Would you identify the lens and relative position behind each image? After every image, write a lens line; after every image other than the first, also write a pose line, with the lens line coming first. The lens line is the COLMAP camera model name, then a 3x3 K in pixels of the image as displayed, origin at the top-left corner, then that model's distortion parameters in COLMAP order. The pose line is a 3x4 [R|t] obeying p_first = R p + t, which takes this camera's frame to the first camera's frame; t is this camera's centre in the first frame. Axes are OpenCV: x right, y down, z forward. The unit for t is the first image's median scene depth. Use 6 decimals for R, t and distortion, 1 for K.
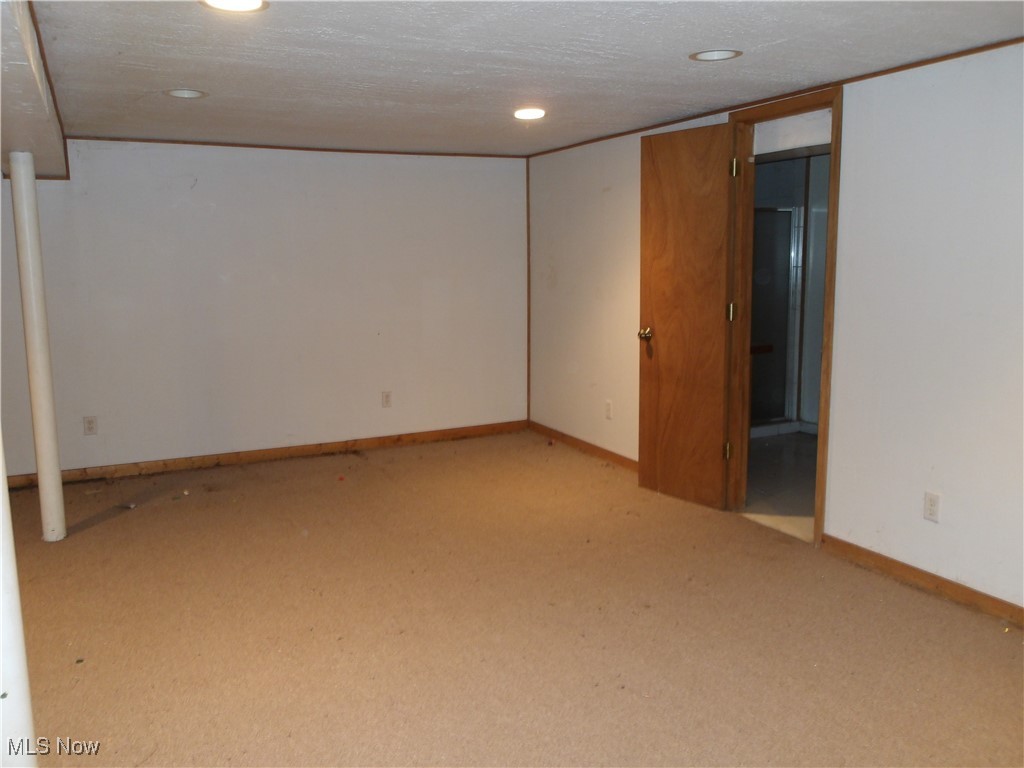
lens RADIAL K [[838.8, 0, 508.1], [0, 838.8, 376.8], [0, 0, 1]] dist [0.007723, 0.006987]
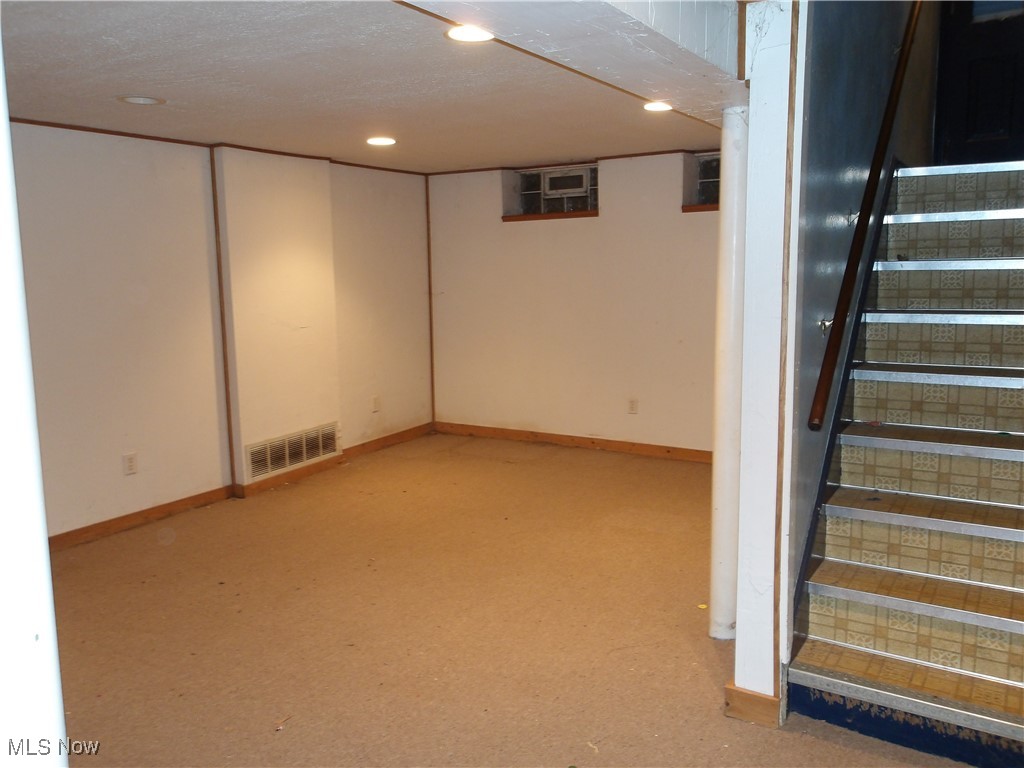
lens RADIAL K [[838.8, 0, 511.2], [0, 838.8, 387.9], [0, 0, 1]] dist [0.007723, 0.006987]
pose [[-0.535177, -0.104568, 0.838243, -0.697153], [0.144628, 0.966315, 0.212882, -0.119621], [-0.832267, 0.235163, -0.502026, 0.846720]]
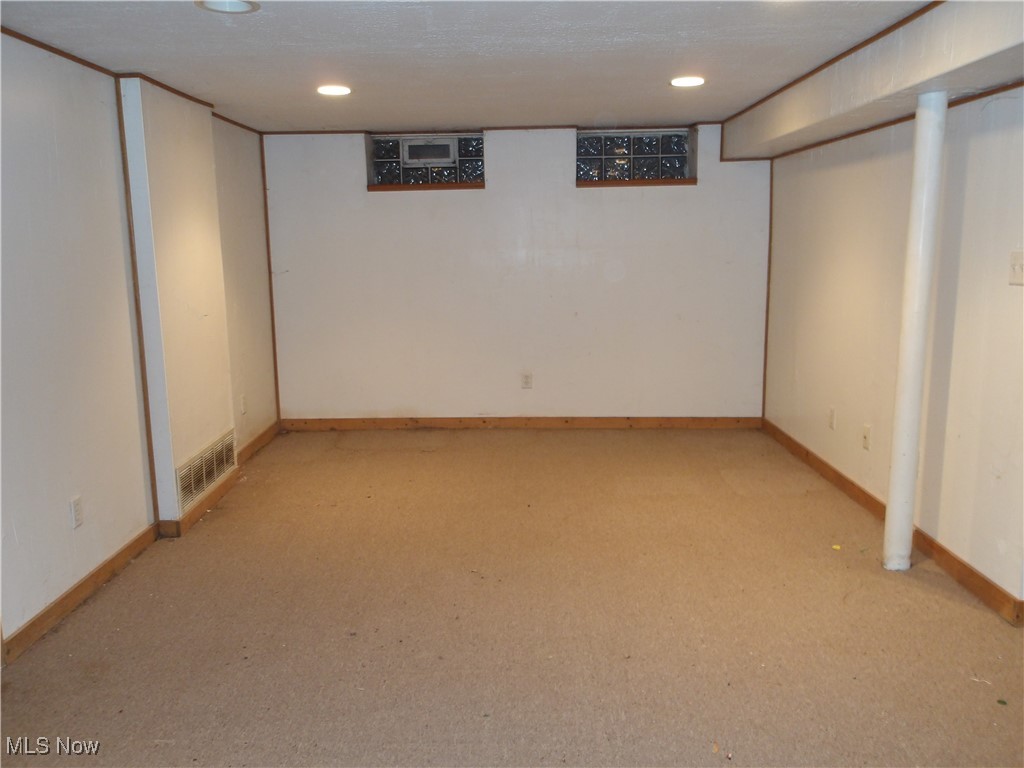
lens RADIAL K [[838.8, 0, 504.8], [0, 838.8, 379.4], [0, 0, 1]] dist [0.007723, 0.006987]
pose [[-0.891110, -0.053759, 0.450592, -0.267498], [0.088081, 0.953582, 0.287963, -0.166245], [-0.445157, 0.296296, -0.845011, 1.152035]]
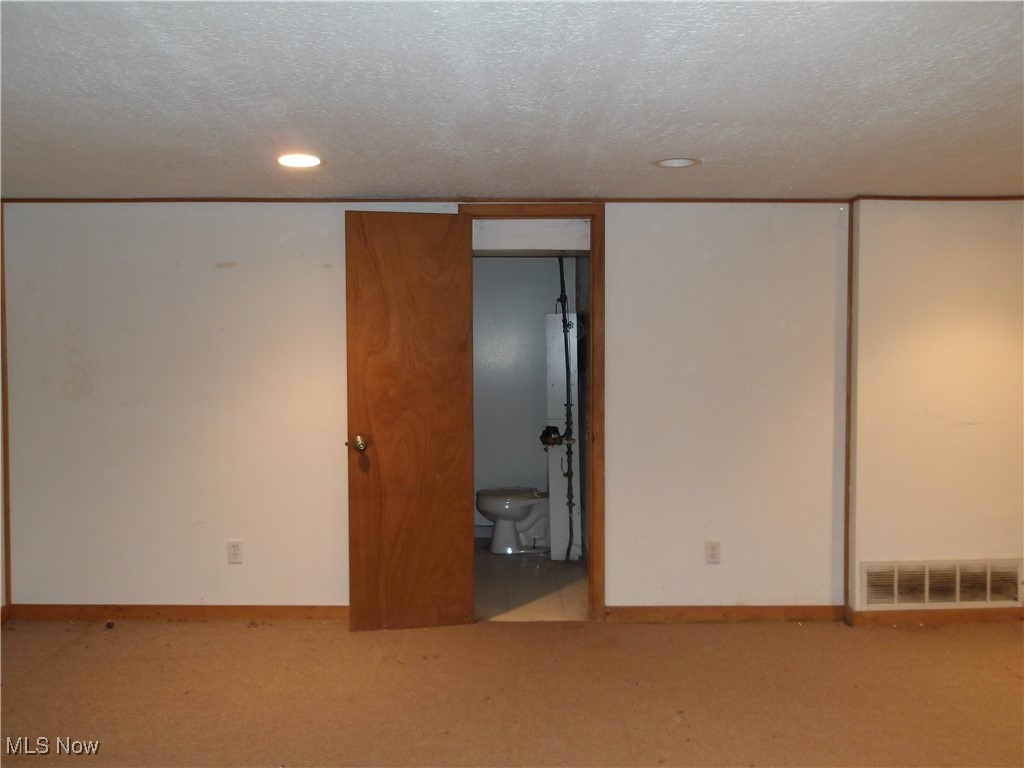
lens RADIAL K [[838.8, 0, 519.0], [0, 838.8, 378.5], [0, 0, 1]] dist [0.007723, 0.006987]
pose [[0.429734, -0.027803, 0.902527, -0.543041], [0.127326, 0.991405, -0.030084, -0.072813], [-0.893933, 0.127843, 0.429581, 0.514041]]
